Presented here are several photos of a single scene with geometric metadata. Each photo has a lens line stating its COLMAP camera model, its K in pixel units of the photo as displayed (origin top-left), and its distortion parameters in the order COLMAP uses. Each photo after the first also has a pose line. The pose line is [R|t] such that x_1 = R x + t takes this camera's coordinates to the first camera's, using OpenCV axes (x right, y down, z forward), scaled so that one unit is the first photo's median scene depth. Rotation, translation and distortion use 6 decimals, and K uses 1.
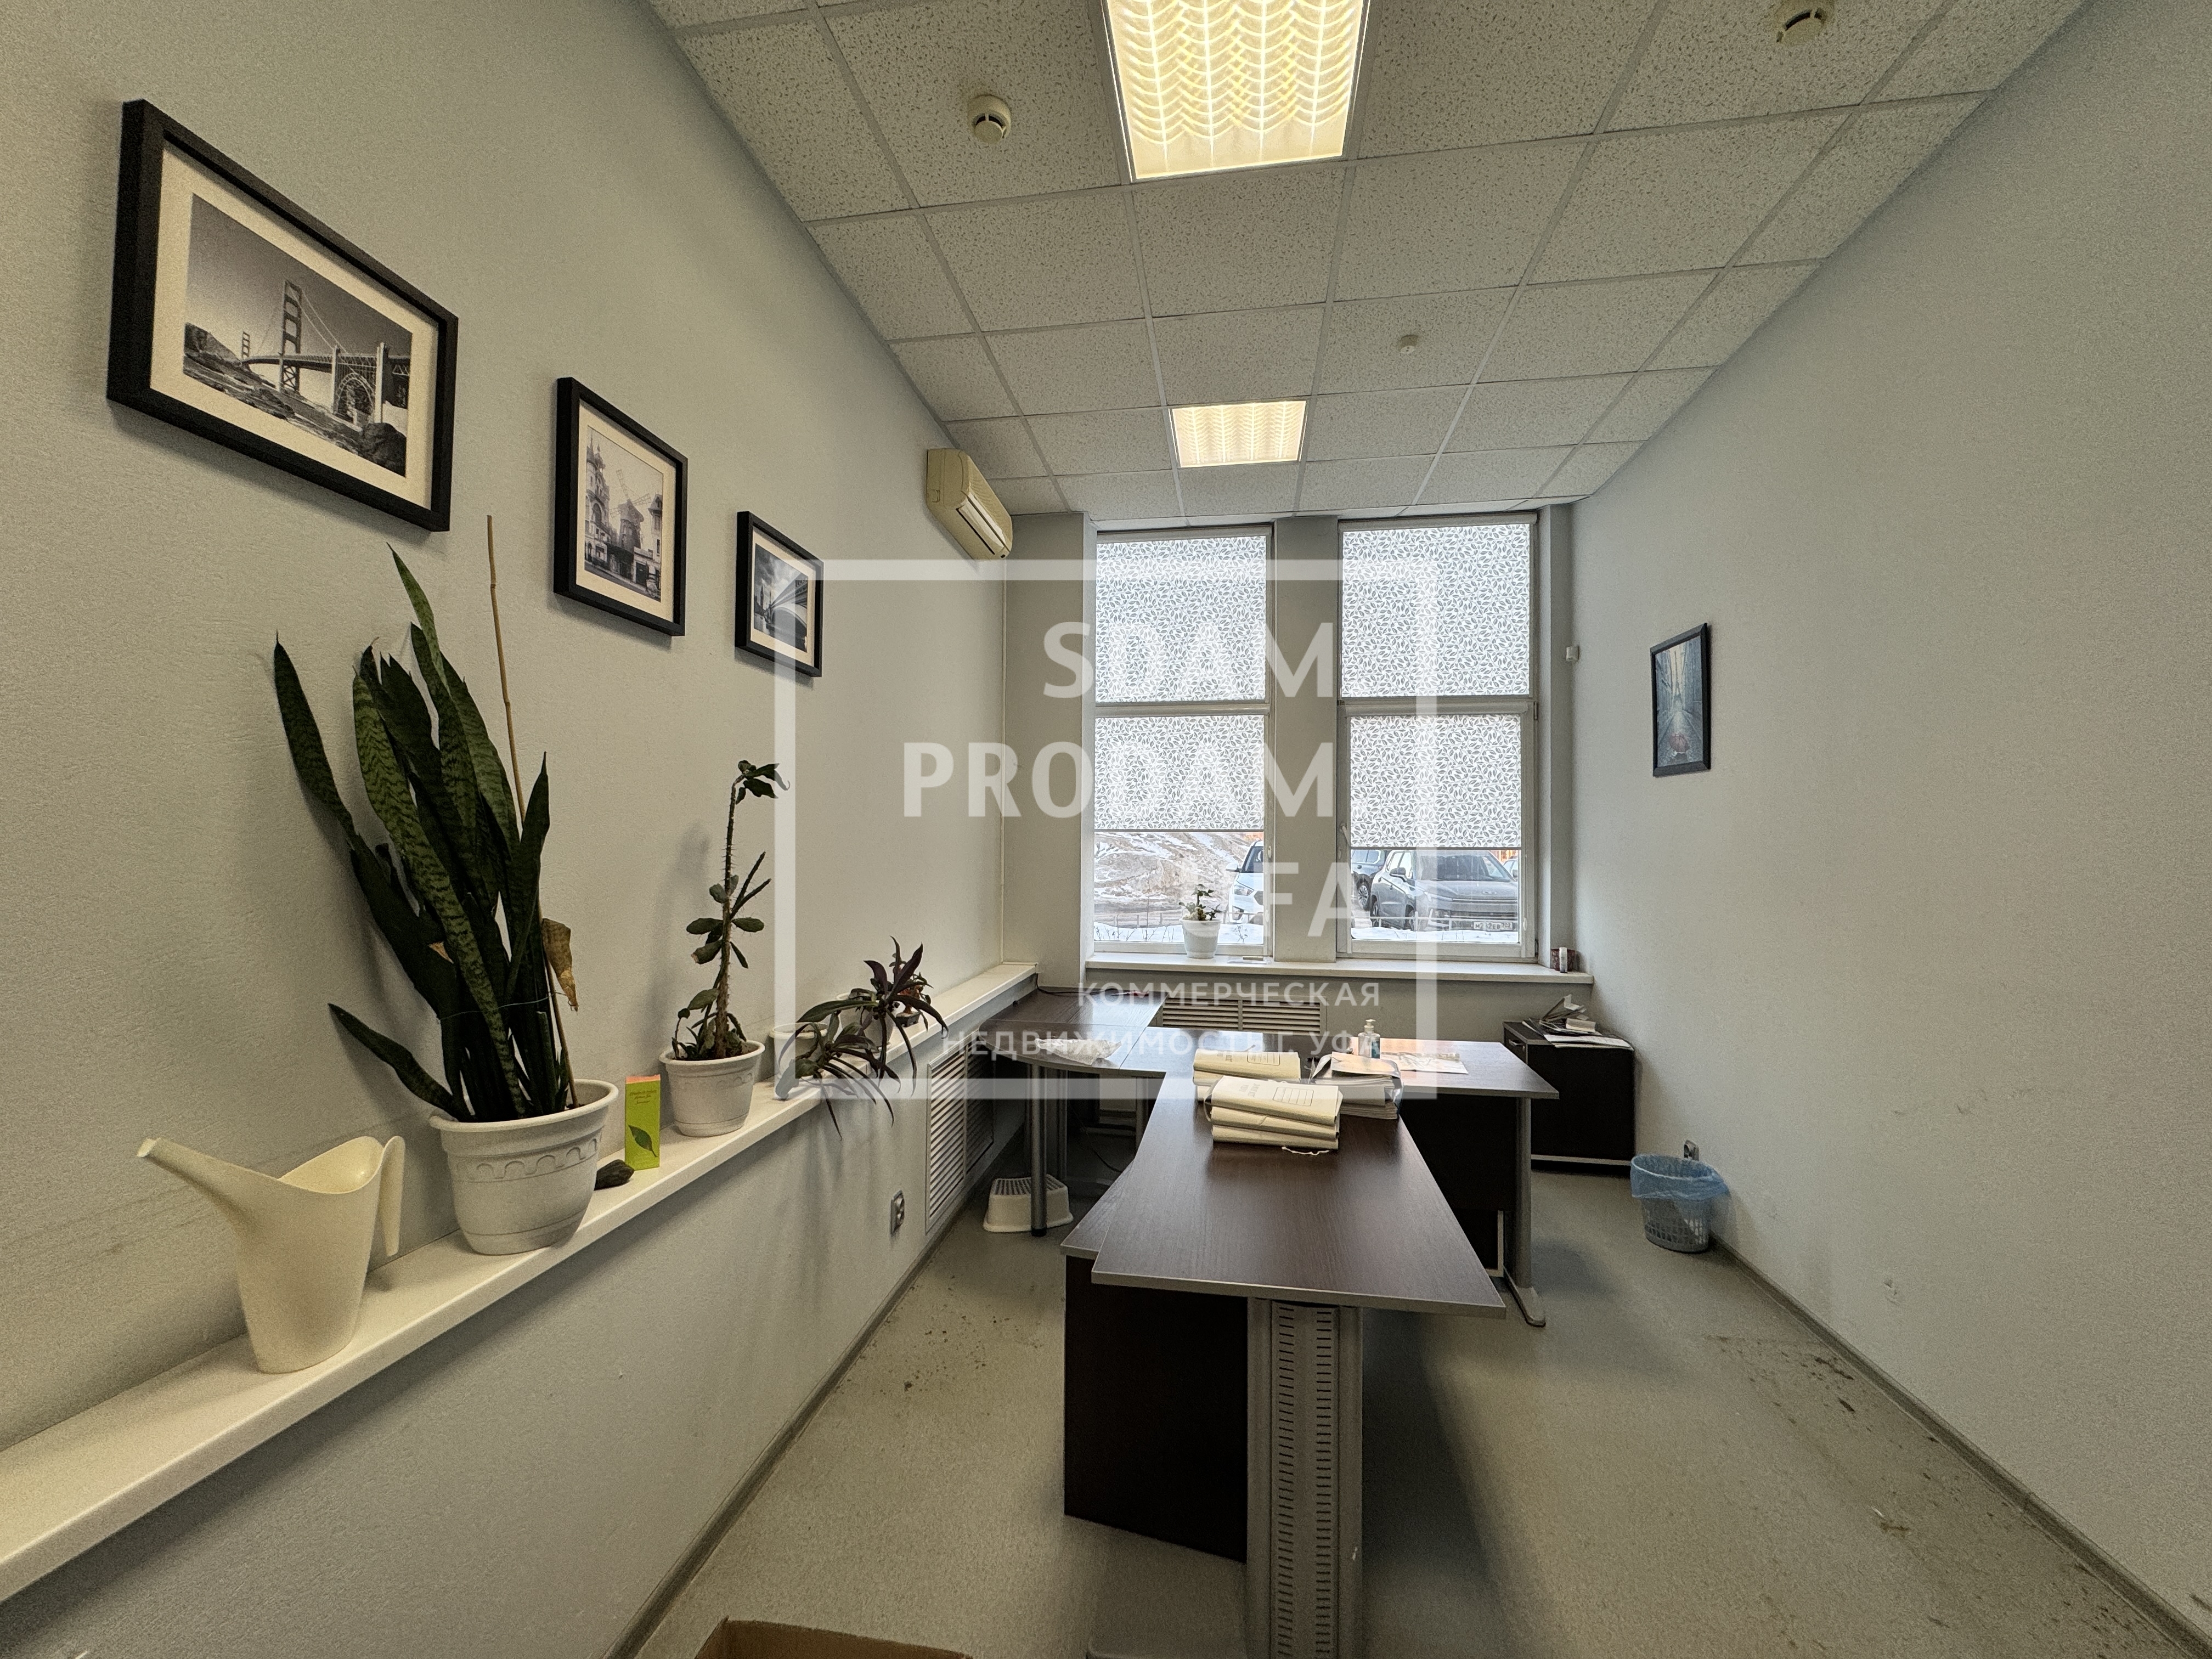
lens RADIAL K [[868.0, 0, 1126.5], [0, 868.0, 811.2], [0, 0, 1]] dist [0.000629, -0.000627]
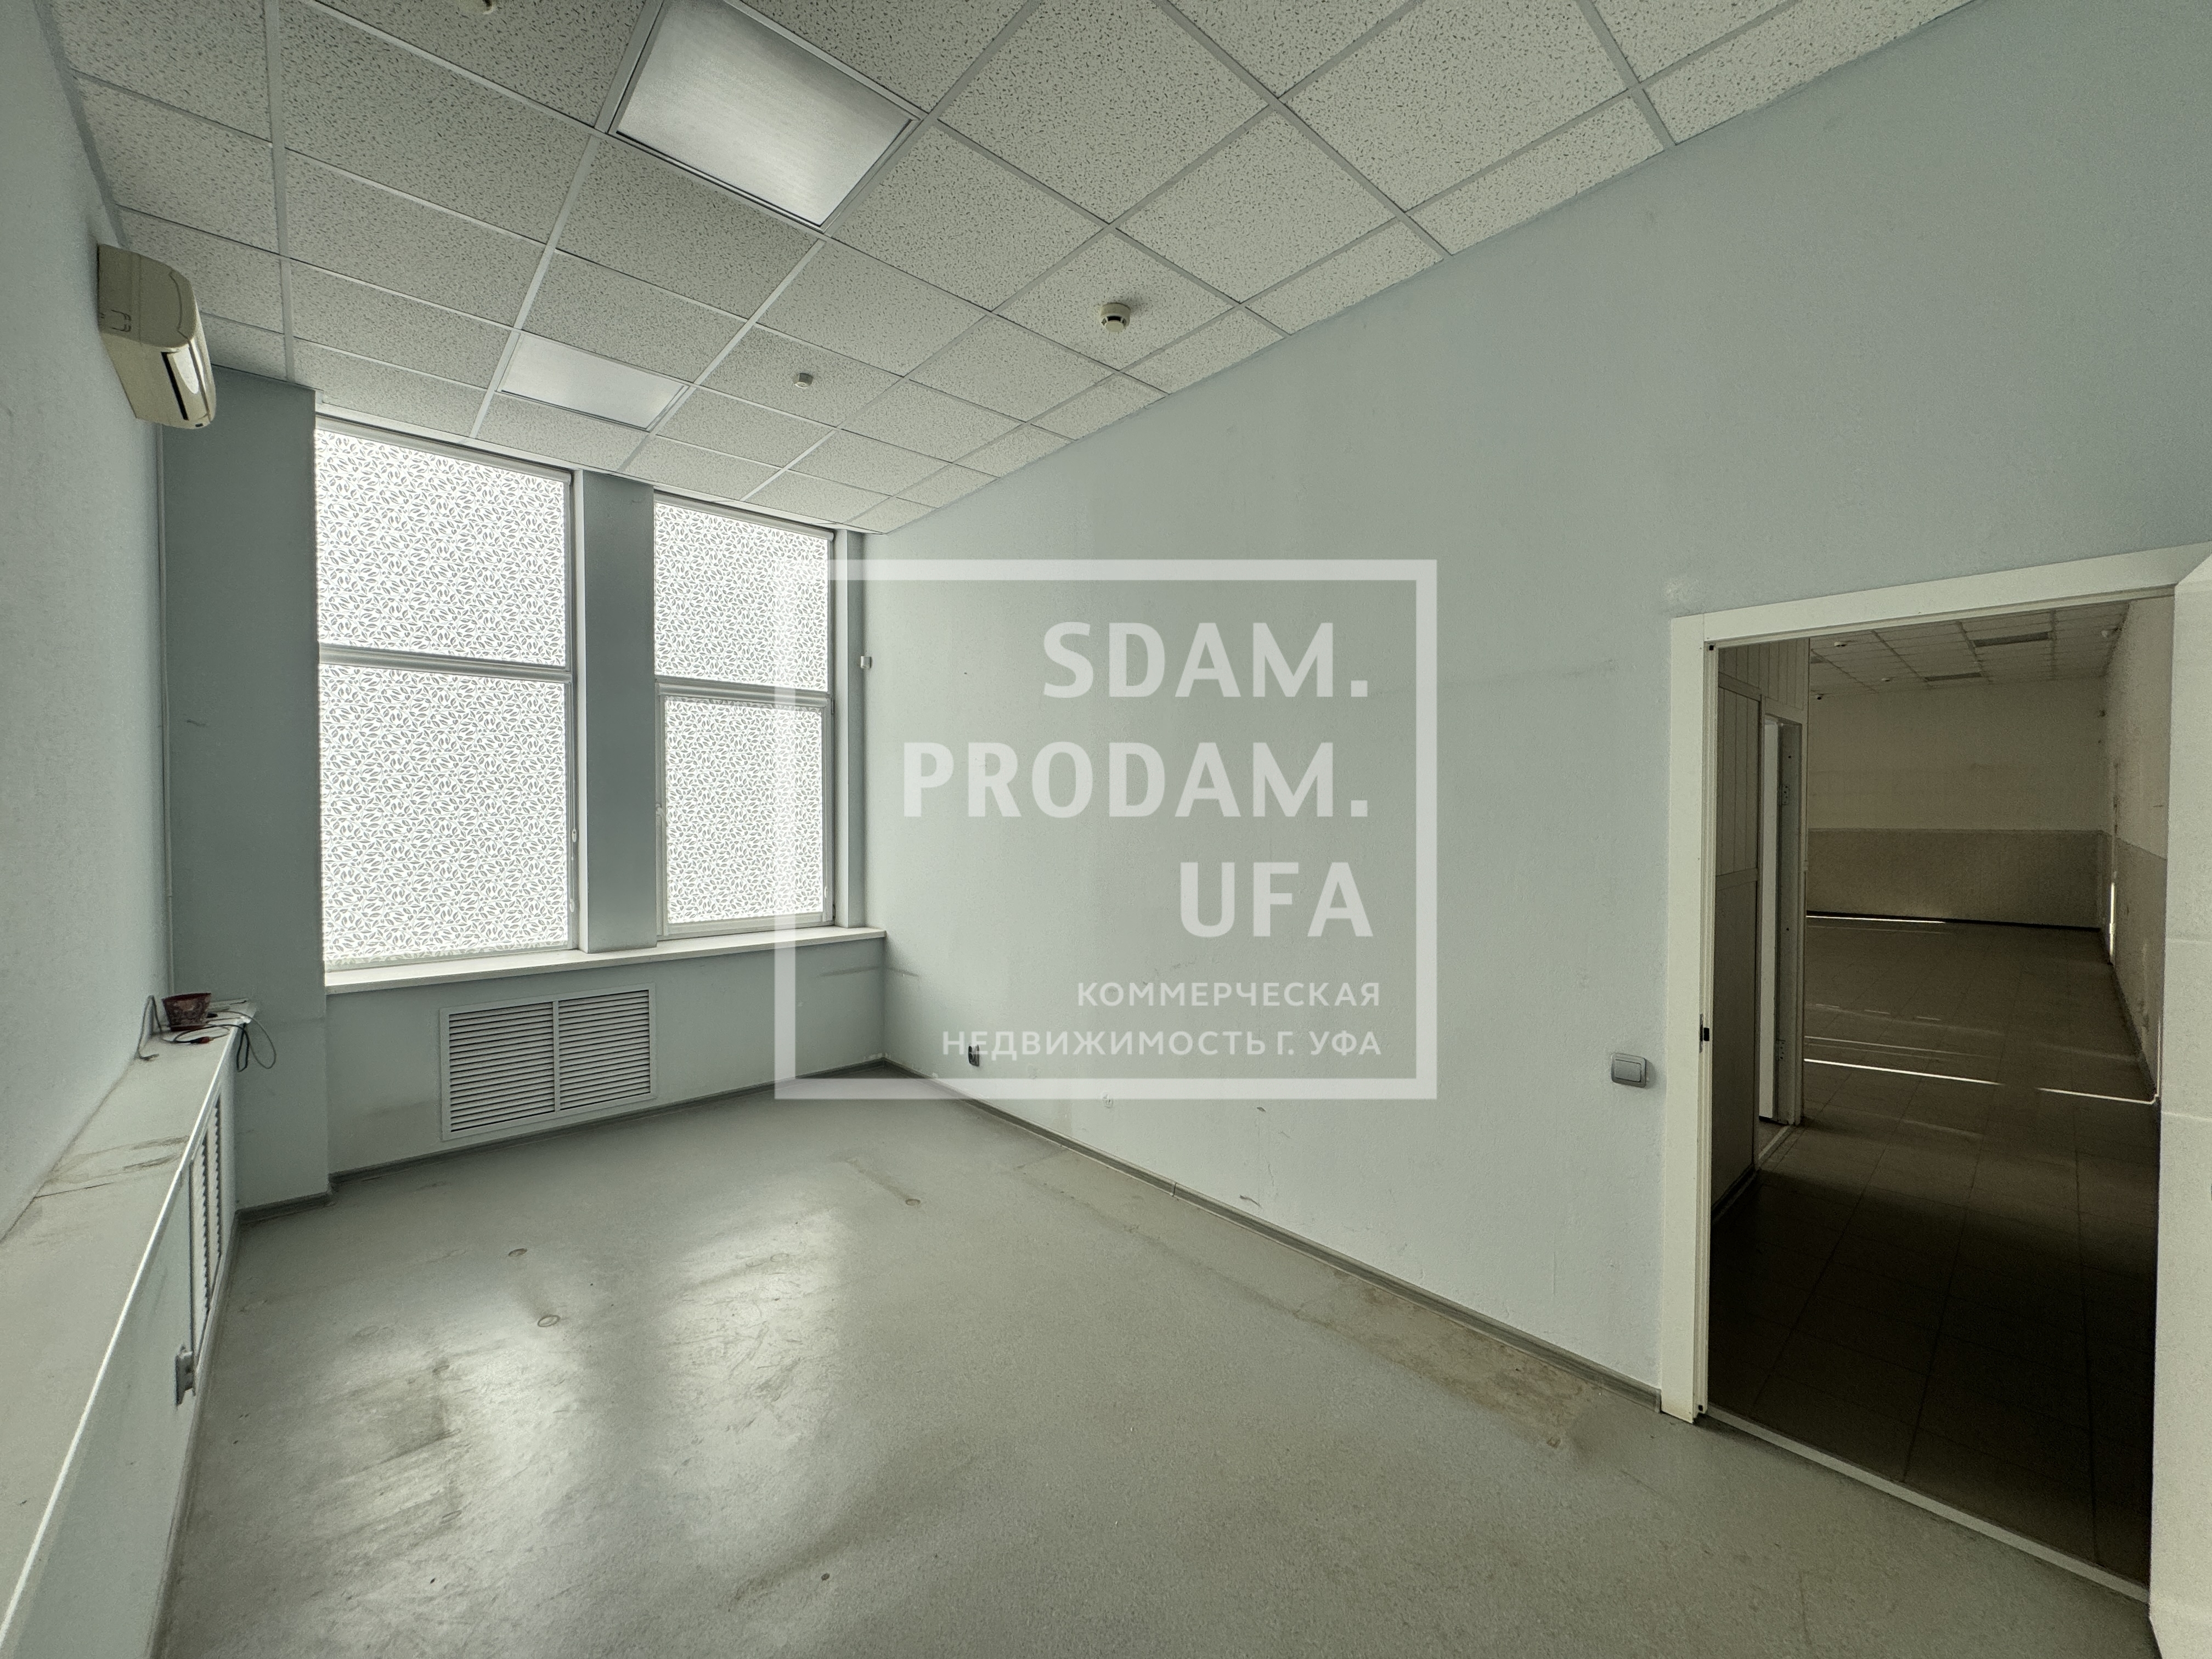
lens RADIAL K [[868.0, 0, 1109.9], [0, 868.0, 817.8], [0, 0, 1]] dist [0.000629, -0.000627]
pose [[0.633549, -0.009453, 0.773645, -0.194107], [-0.025097, 0.999148, 0.032762, -0.016174], [-0.773296, -0.040173, 0.632772, -0.019796]]
